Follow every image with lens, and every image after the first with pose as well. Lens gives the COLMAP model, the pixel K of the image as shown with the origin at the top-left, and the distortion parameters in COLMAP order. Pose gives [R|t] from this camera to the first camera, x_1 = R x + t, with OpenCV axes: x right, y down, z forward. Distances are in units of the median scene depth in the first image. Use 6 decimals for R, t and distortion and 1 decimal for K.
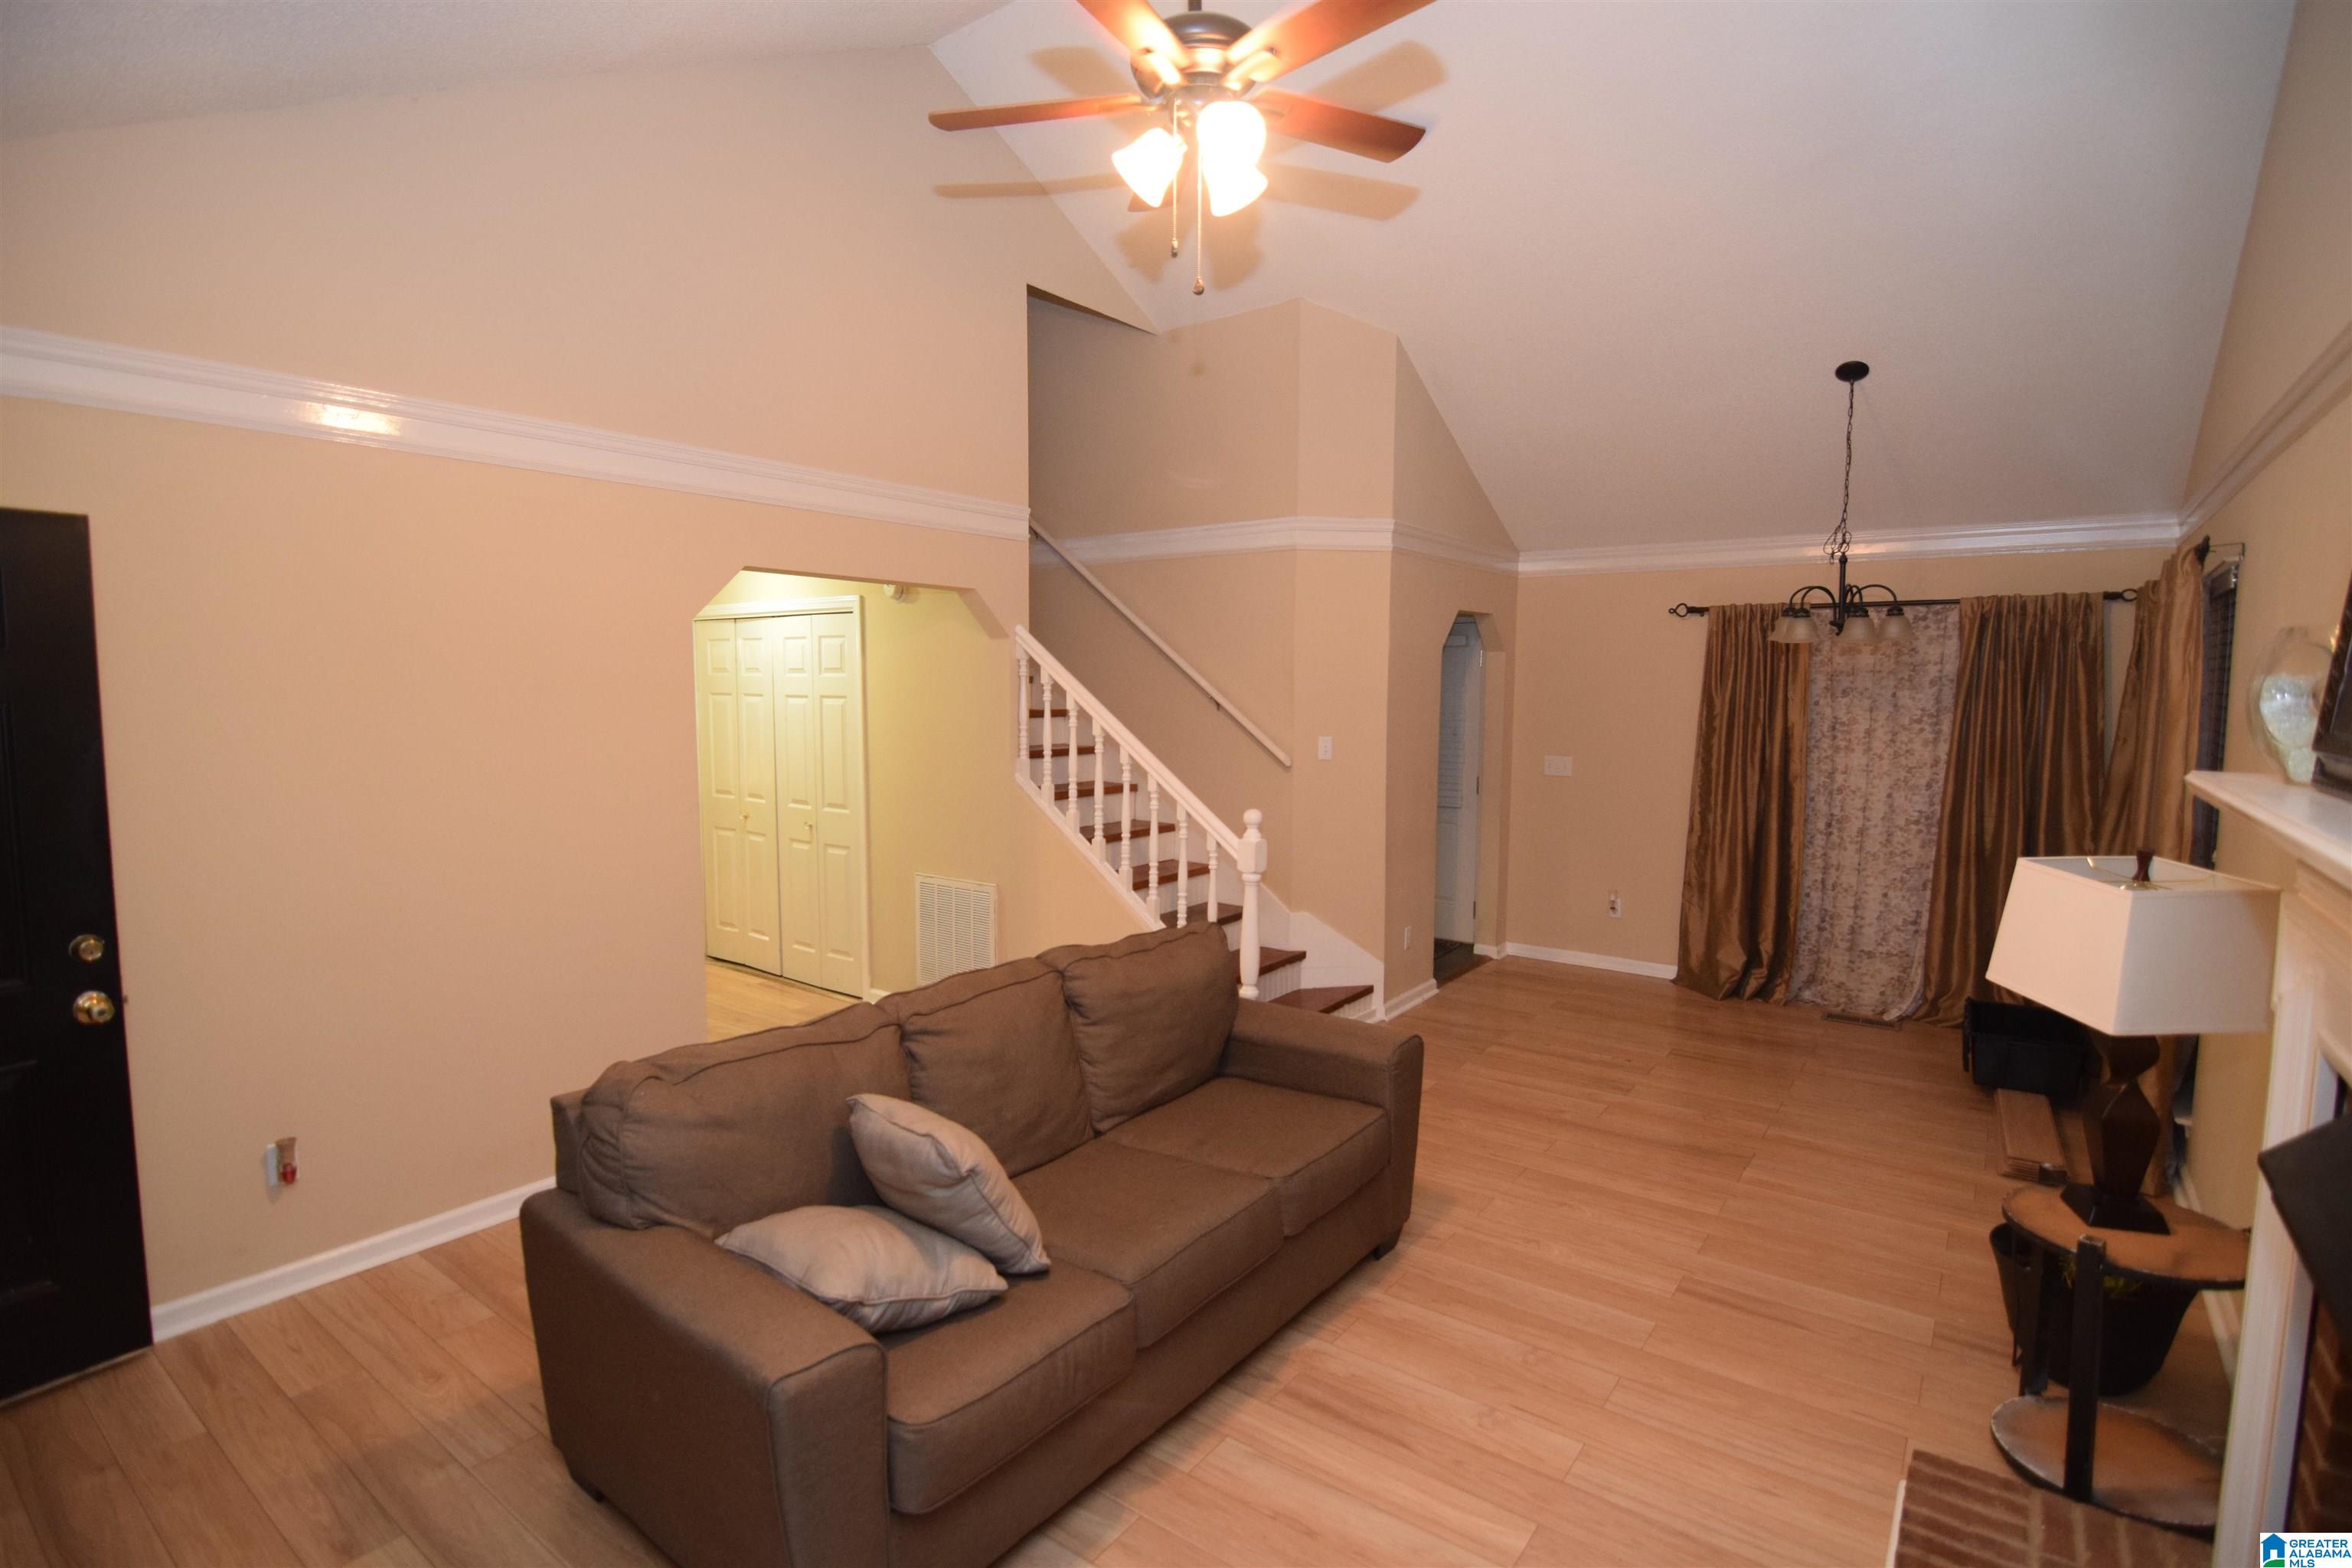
lens RADIAL K [[1152.9, 0, 1176.0], [0, 1152.9, 784.0], [0, 0, 1]] dist [-0.003945, -0.000271]
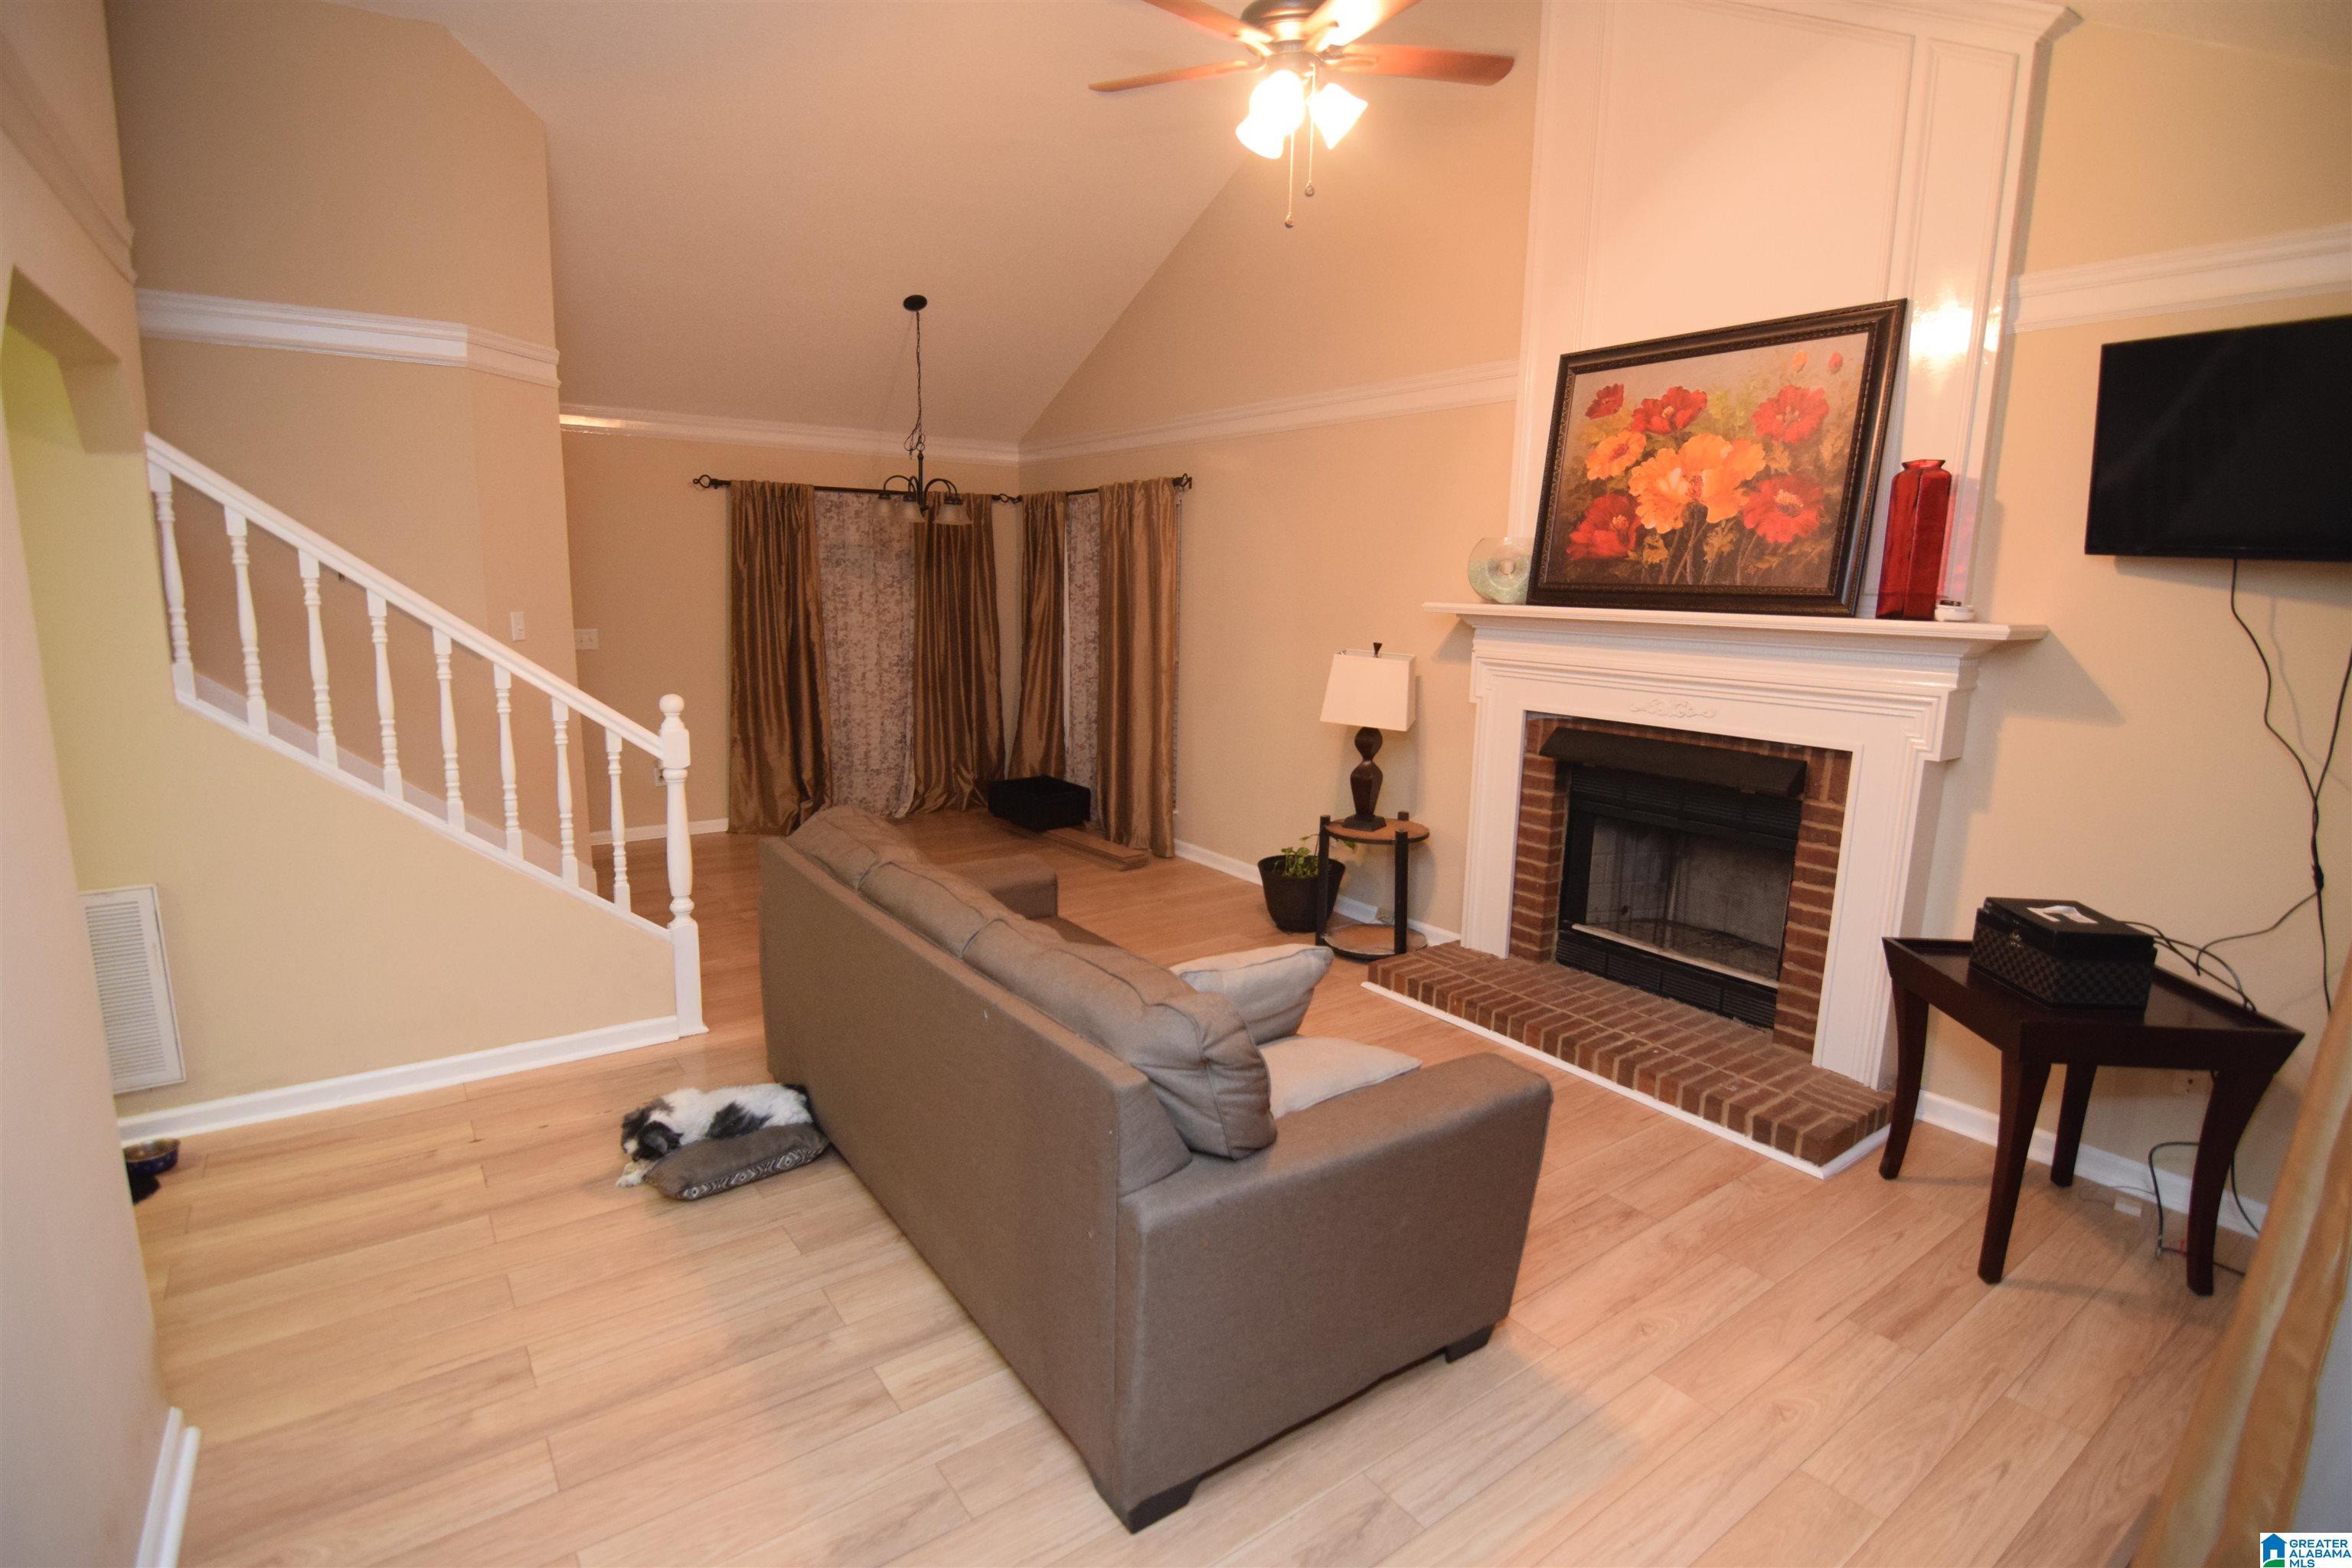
lens RADIAL K [[1152.9, 0, 1176.0], [0, 1152.9, 784.0], [0, 0, 1]] dist [-0.003945, -0.000271]
pose [[0.296157, -0.171880, 0.939547, -0.502991], [0.064557, 0.985028, 0.159851, -0.021227], [-0.952955, 0.013314, 0.302819, 0.302278]]
